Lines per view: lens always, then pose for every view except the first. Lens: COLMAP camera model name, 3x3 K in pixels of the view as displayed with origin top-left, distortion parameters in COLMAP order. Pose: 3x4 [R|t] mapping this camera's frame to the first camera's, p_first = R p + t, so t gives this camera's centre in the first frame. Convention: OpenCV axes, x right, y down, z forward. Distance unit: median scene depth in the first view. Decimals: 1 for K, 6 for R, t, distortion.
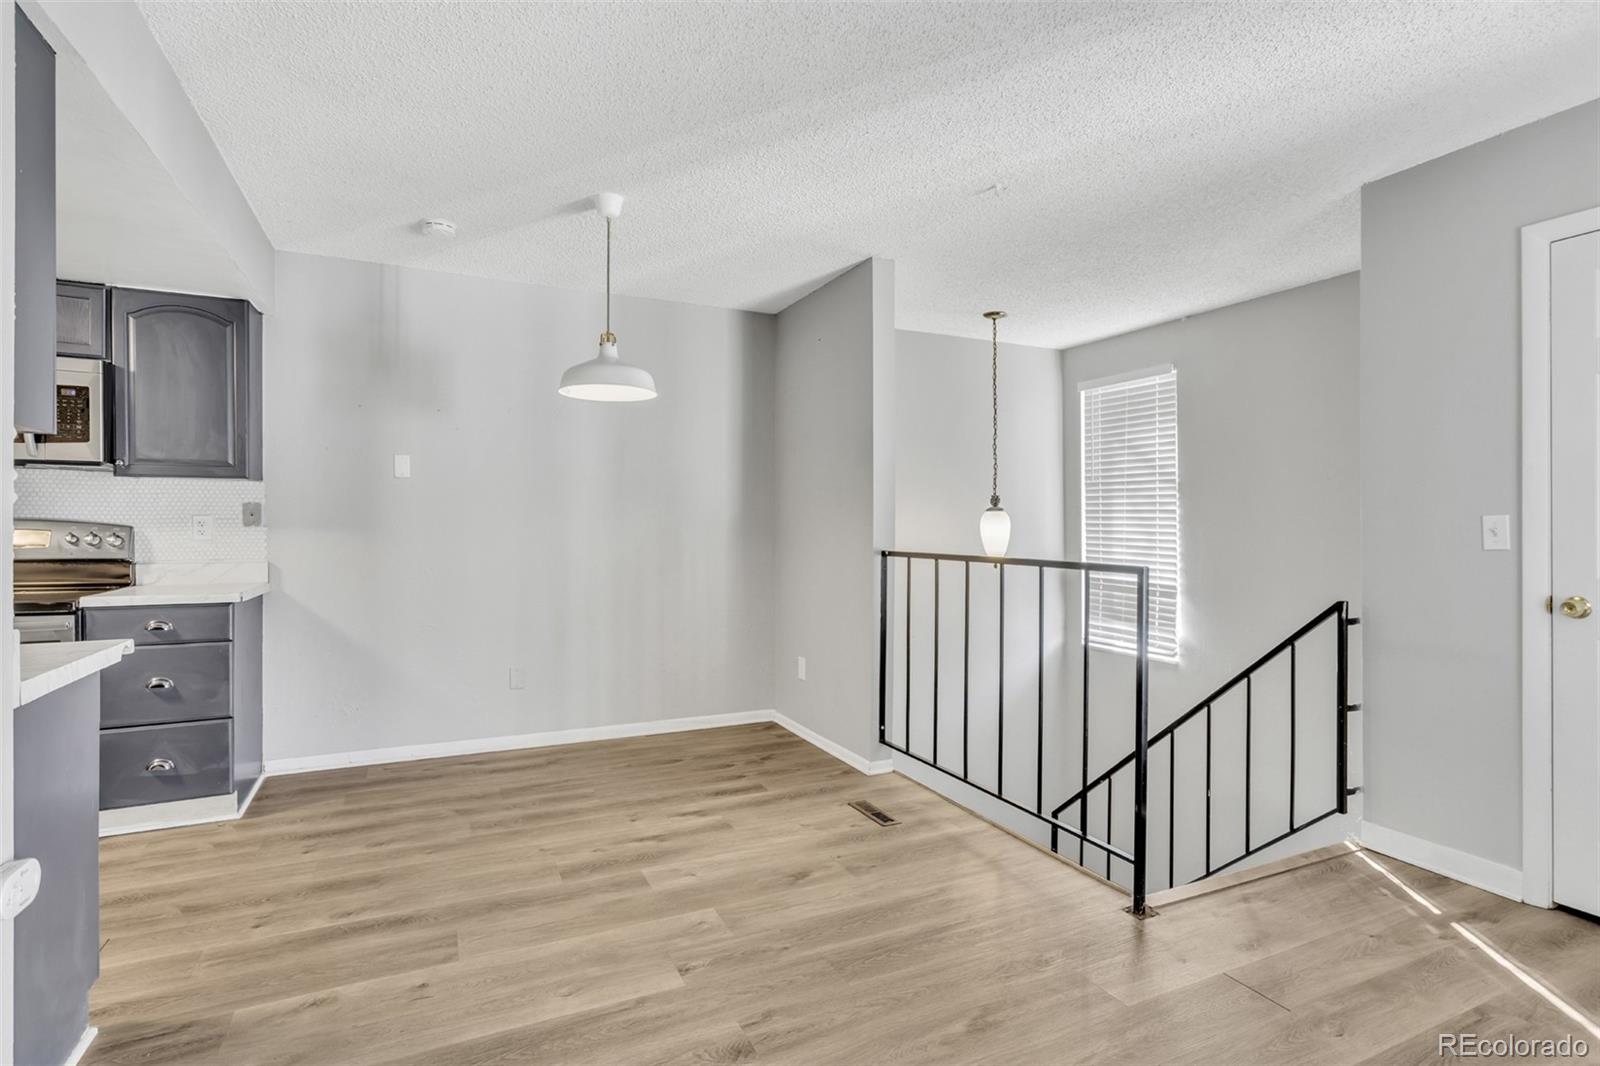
lens RADIAL K [[796.1, 0, 803.7], [0, 796.1, 524.2], [0, 0, 1]] dist [-0.000289, 0.000582]
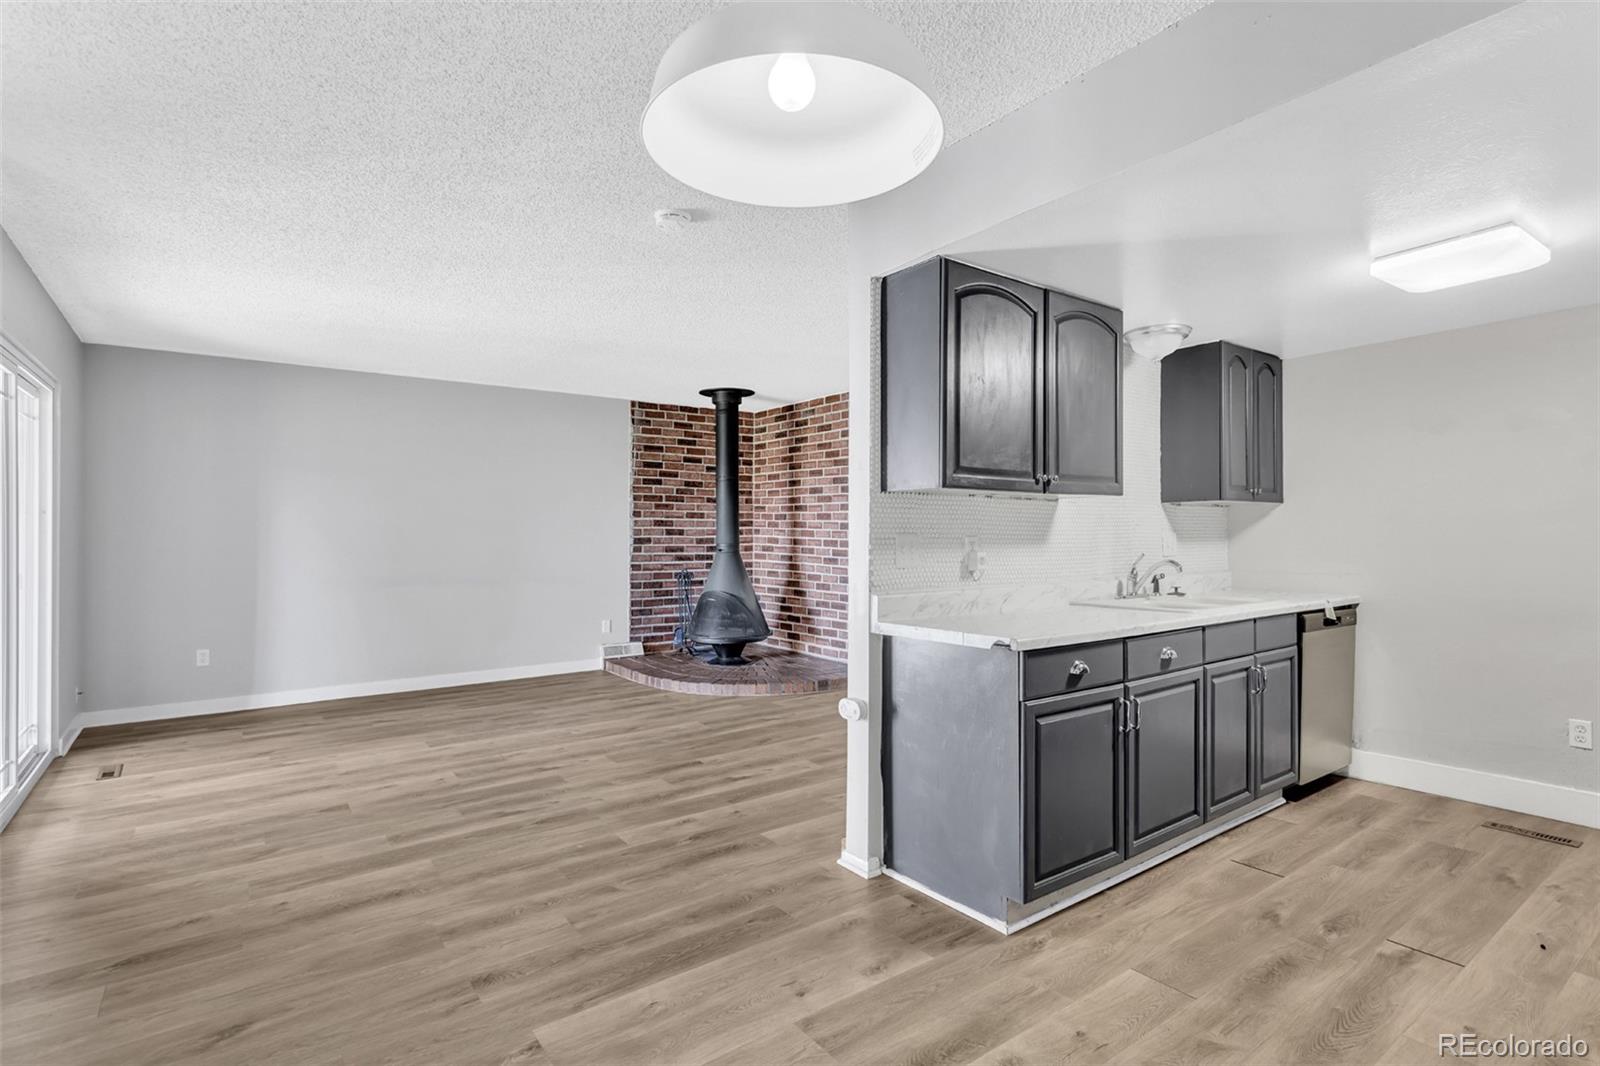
lens RADIAL K [[785.3, 0, 812.1], [0, 785.3, 565.0], [0, 0, 1]] dist [0.012791, 0.000320]
pose [[-0.979233, 0.007612, -0.202595, -0.183739], [0.001881, 0.999593, 0.028463, -0.002684], [0.202729, 0.027490, -0.978849, 1.256894]]
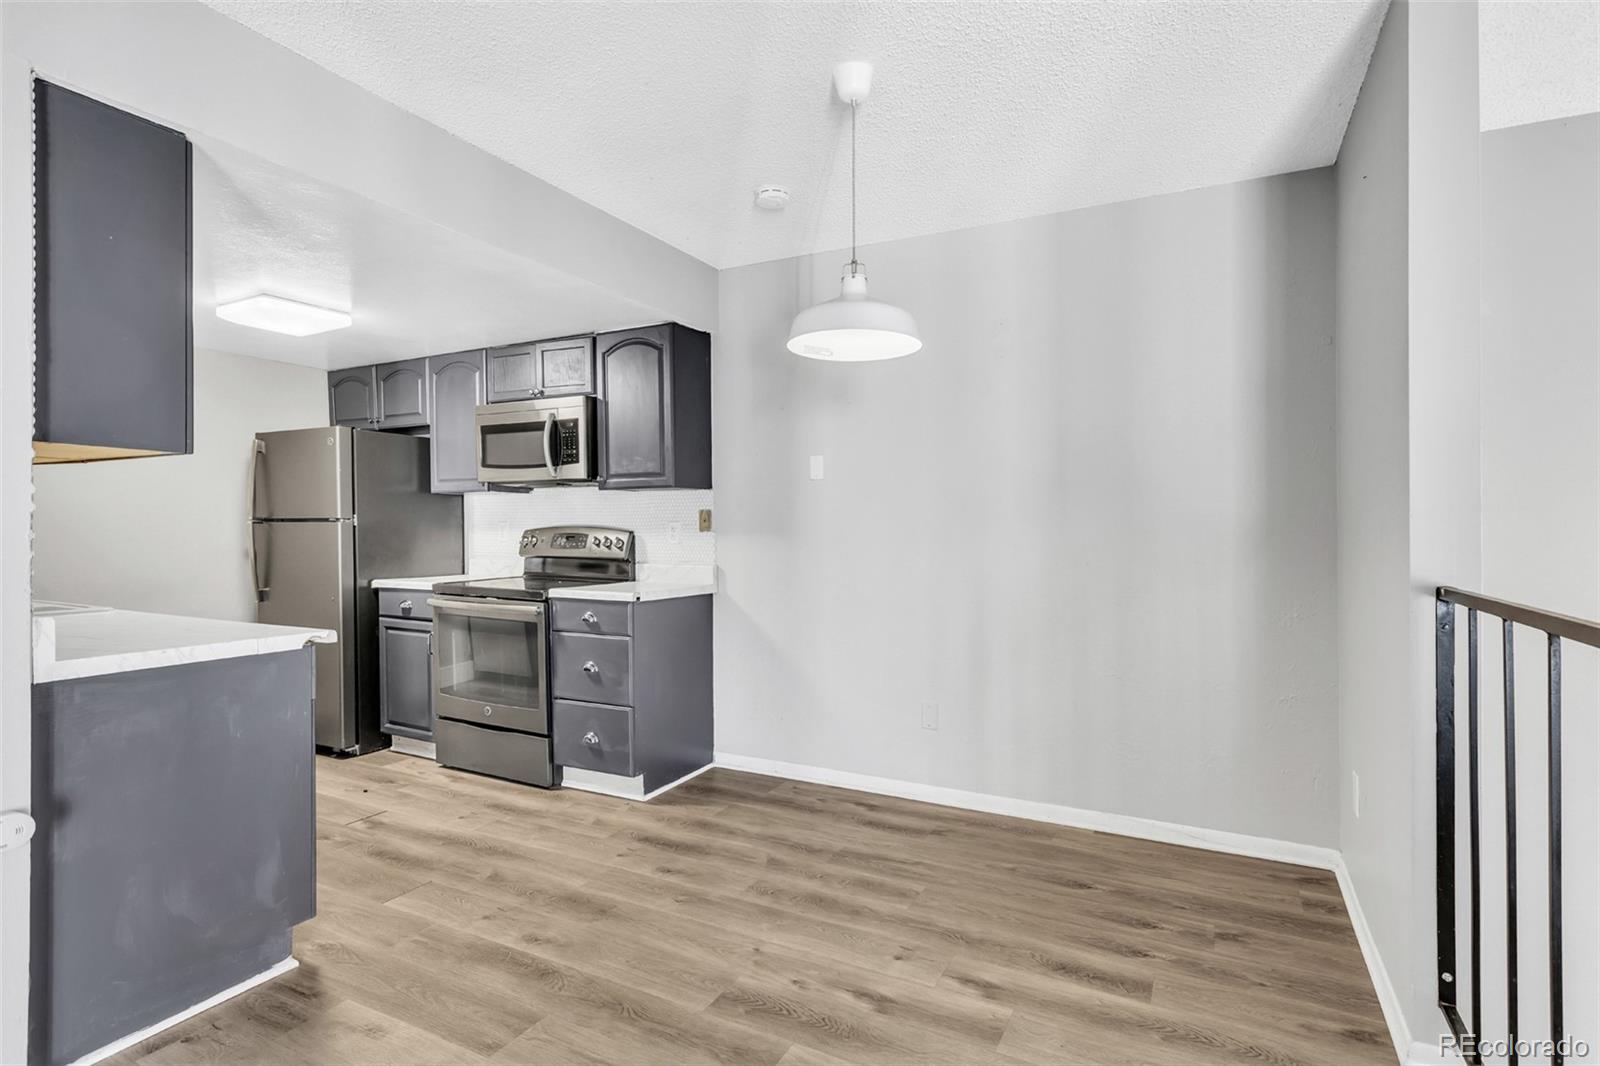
lens RADIAL K [[804.9, 0, 800.0], [0, 804.9, 533.0], [0, 0, 1]] dist [0.009343, 0.000692]
pose [[0.601087, 0.002389, -0.799180, 0.290131], [0.001910, 0.999988, 0.004426, -0.000007], [0.799181, -0.004187, 0.601075, 0.505839]]
